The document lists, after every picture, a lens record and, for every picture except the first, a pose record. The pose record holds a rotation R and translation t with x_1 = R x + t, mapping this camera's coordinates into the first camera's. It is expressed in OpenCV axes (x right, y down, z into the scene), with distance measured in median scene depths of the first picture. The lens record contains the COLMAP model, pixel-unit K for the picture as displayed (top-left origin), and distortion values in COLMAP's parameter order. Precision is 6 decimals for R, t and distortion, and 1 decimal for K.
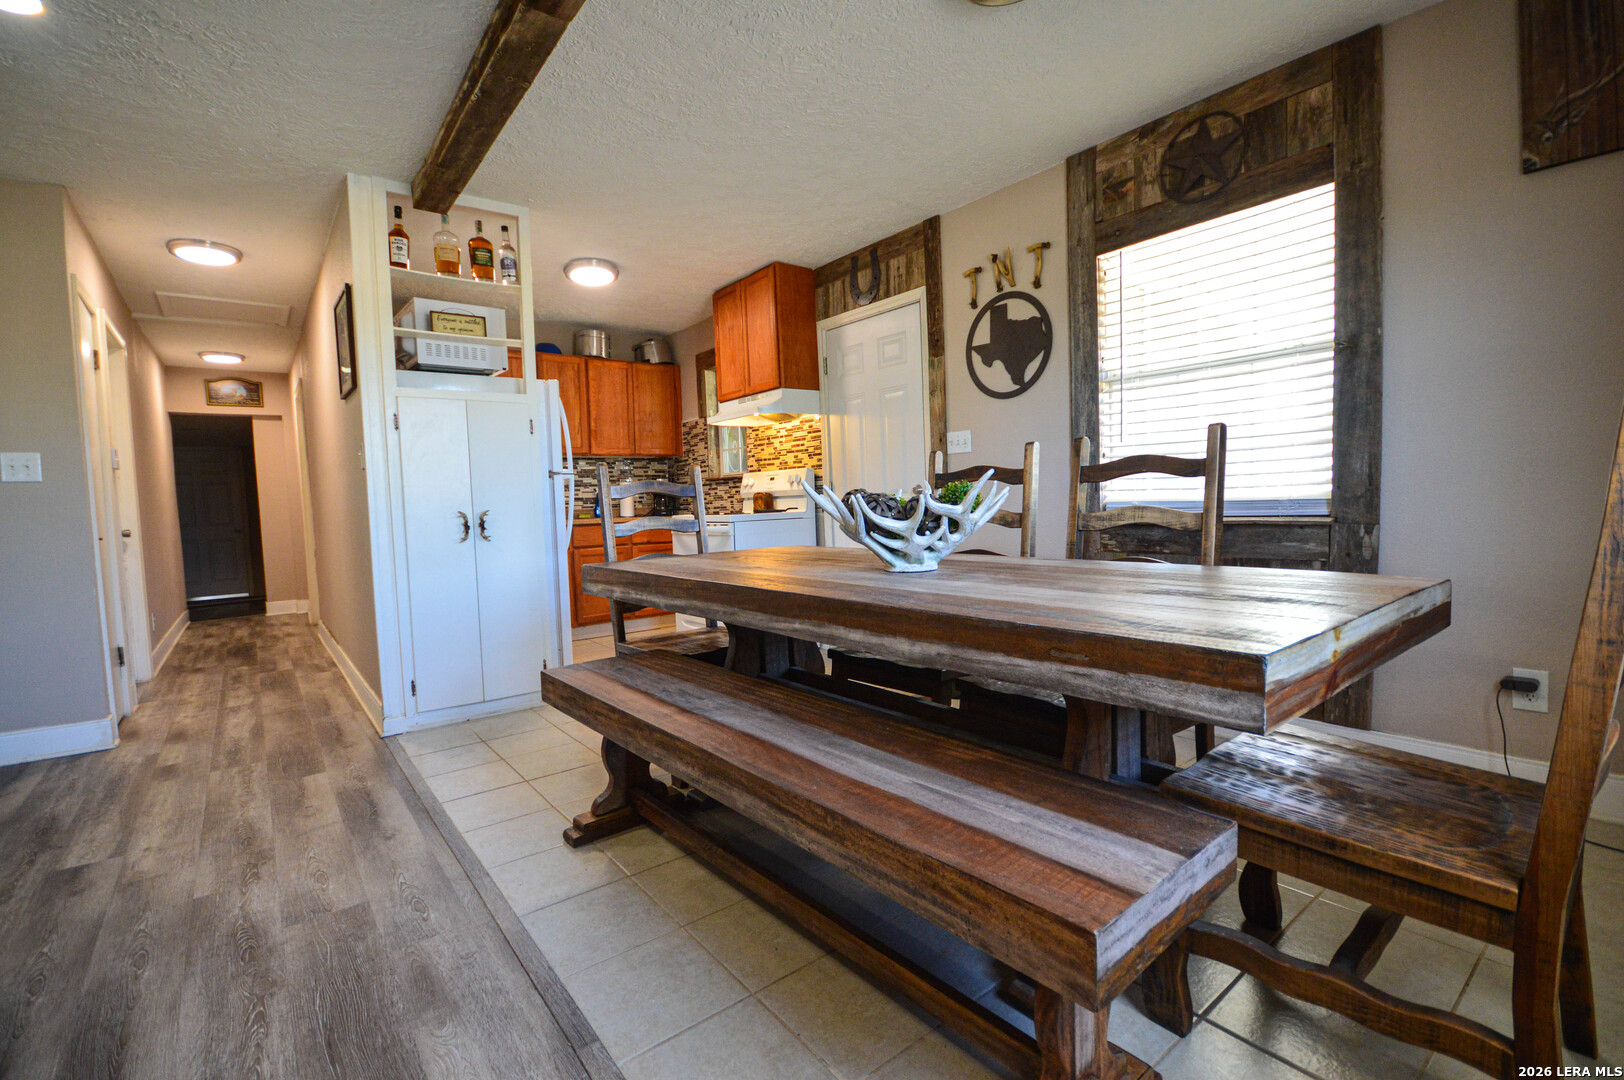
lens RADIAL K [[723.6, 0, 817.7], [0, 723.6, 540.6], [0, 0, 1]] dist [0.014602, -0.012888]
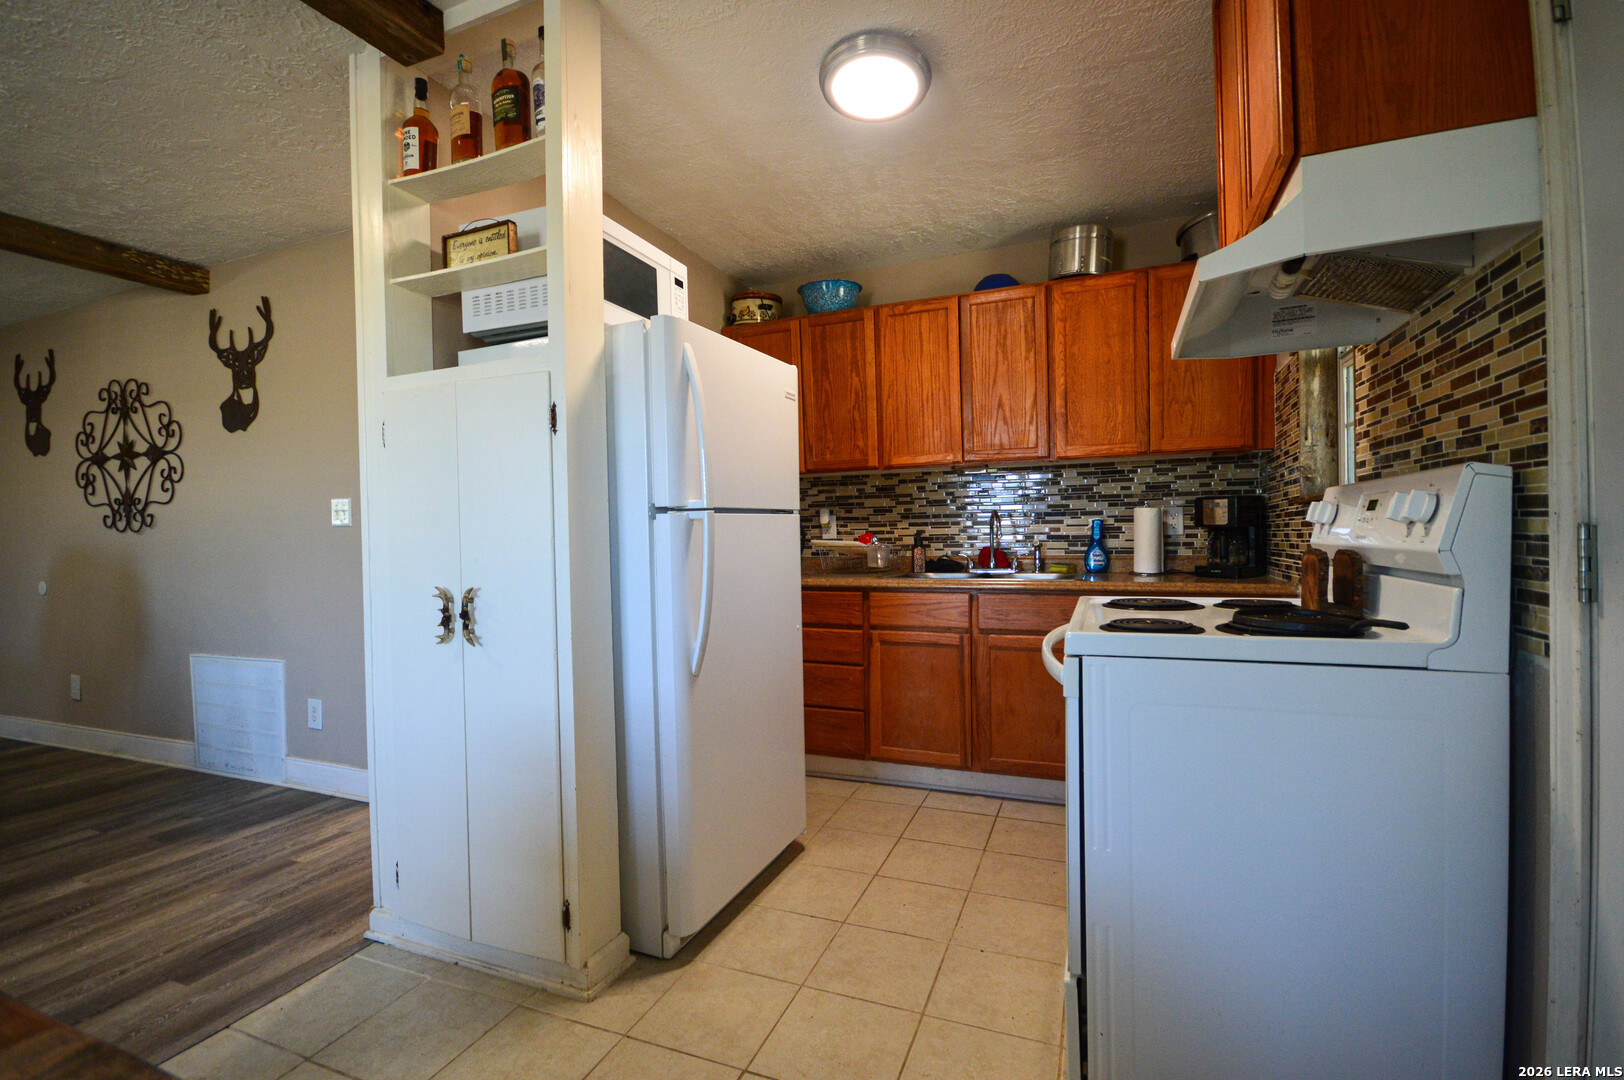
lens RADIAL K [[723.6, 0, 817.7], [0, 723.6, 540.6], [0, 0, 1]] dist [0.014602, -0.012888]
pose [[0.494006, 0.036087, -0.868709, 0.115577], [-0.045816, 0.998831, 0.015438, -0.089744], [0.868250, 0.032174, 0.495082, 0.903774]]
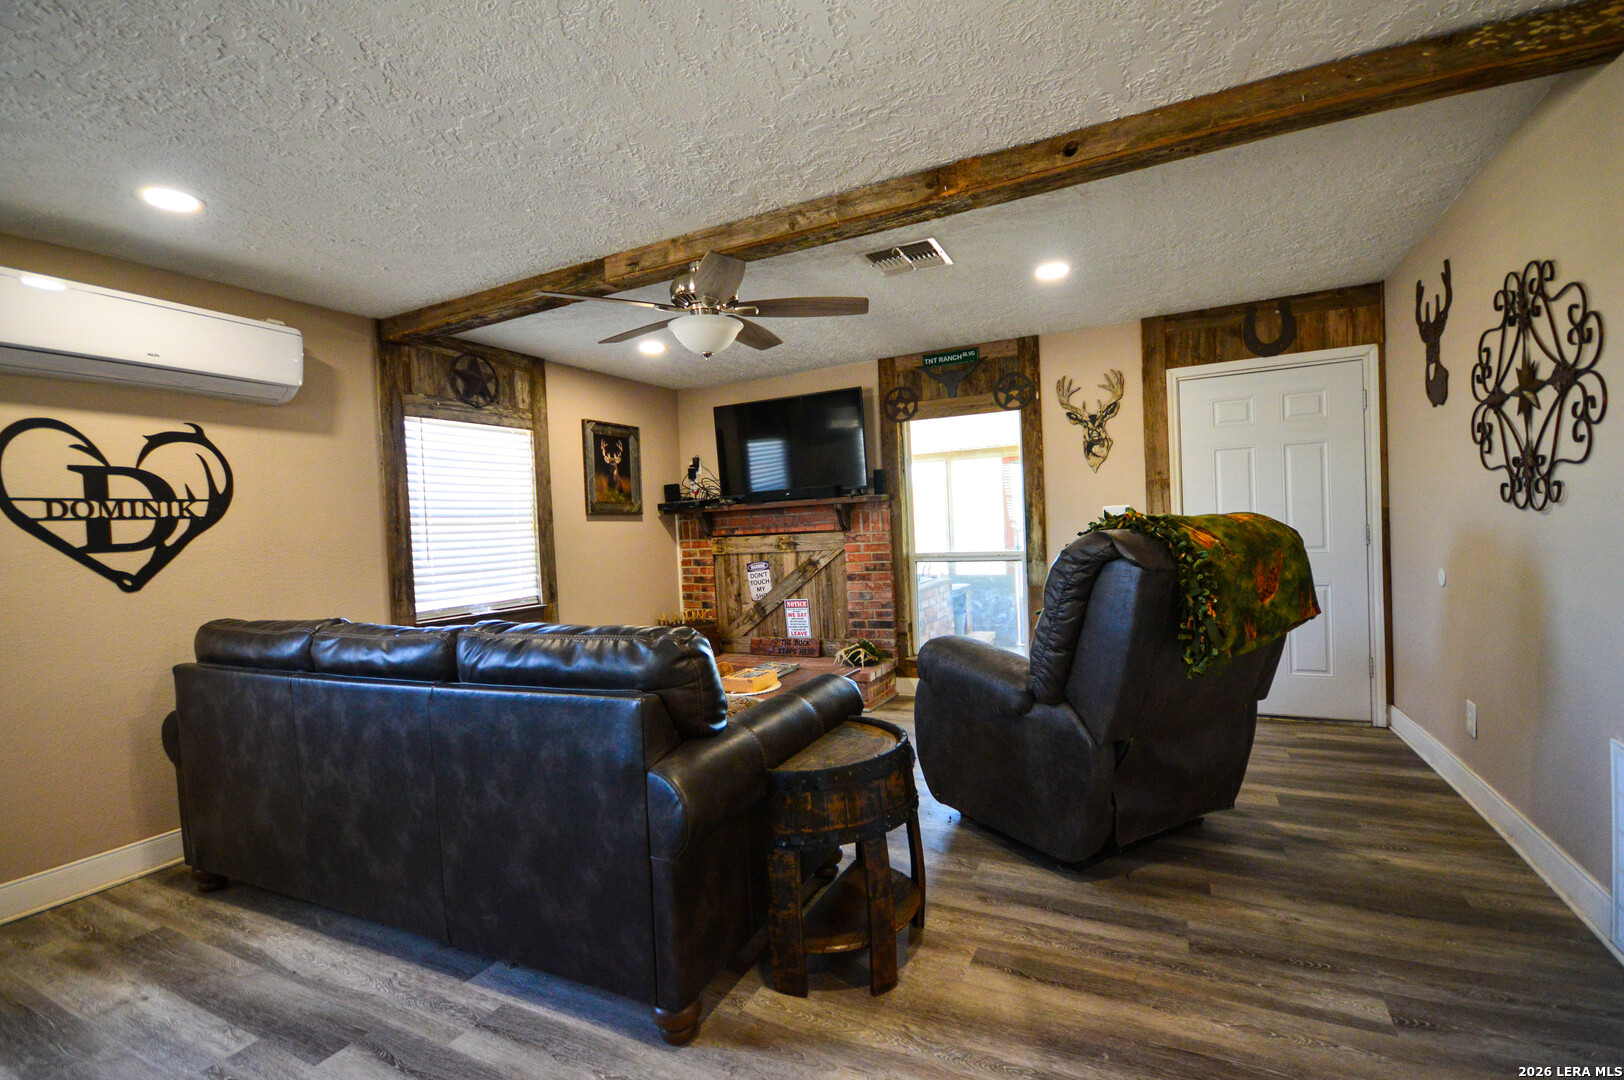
lens RADIAL K [[723.6, 0, 817.7], [0, 723.6, 540.6], [0, 0, 1]] dist [0.014602, -0.012888]
pose [[-0.900985, 0.087448, -0.424946, -0.417041], [0.054104, 0.994477, 0.089937, -0.106678], [0.430463, 0.058040, -0.900740, 0.875533]]
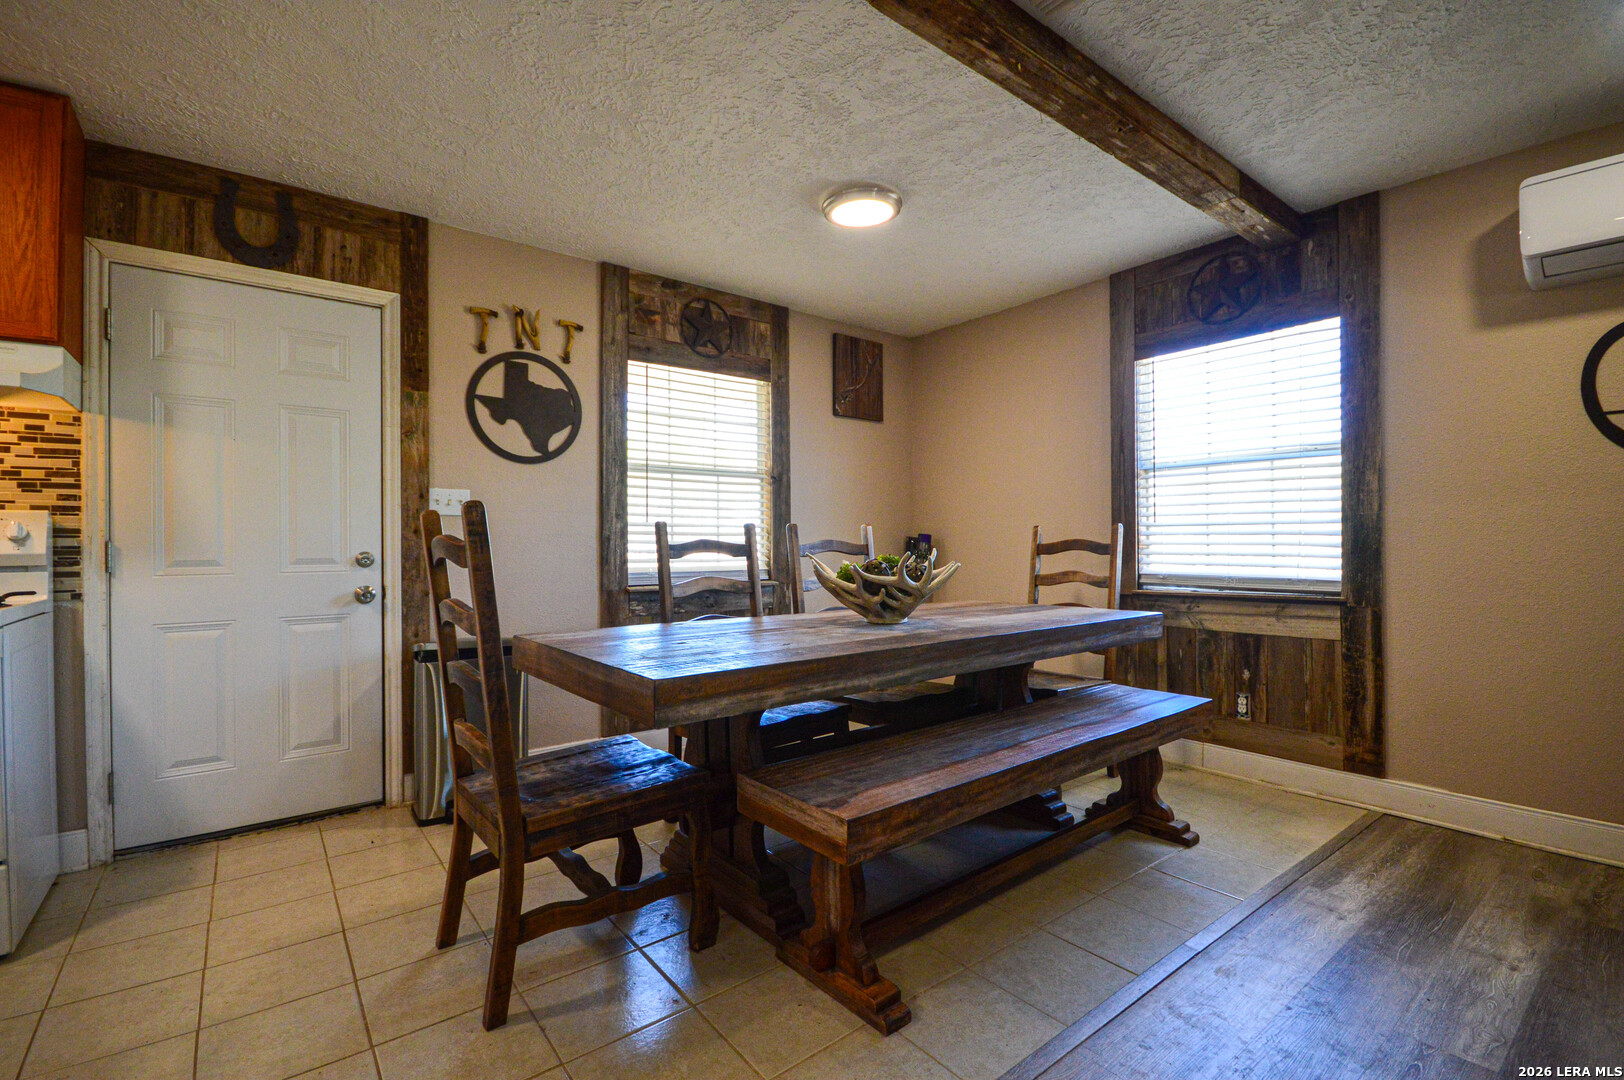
lens RADIAL K [[723.6, 0, 817.7], [0, 723.6, 540.6], [0, 0, 1]] dist [0.014602, -0.012888]
pose [[0.002918, 0.040643, 0.999169, -0.655693], [0.066005, 0.996987, -0.040747, -0.033428], [-0.997815, 0.066069, 0.000226, 0.621599]]
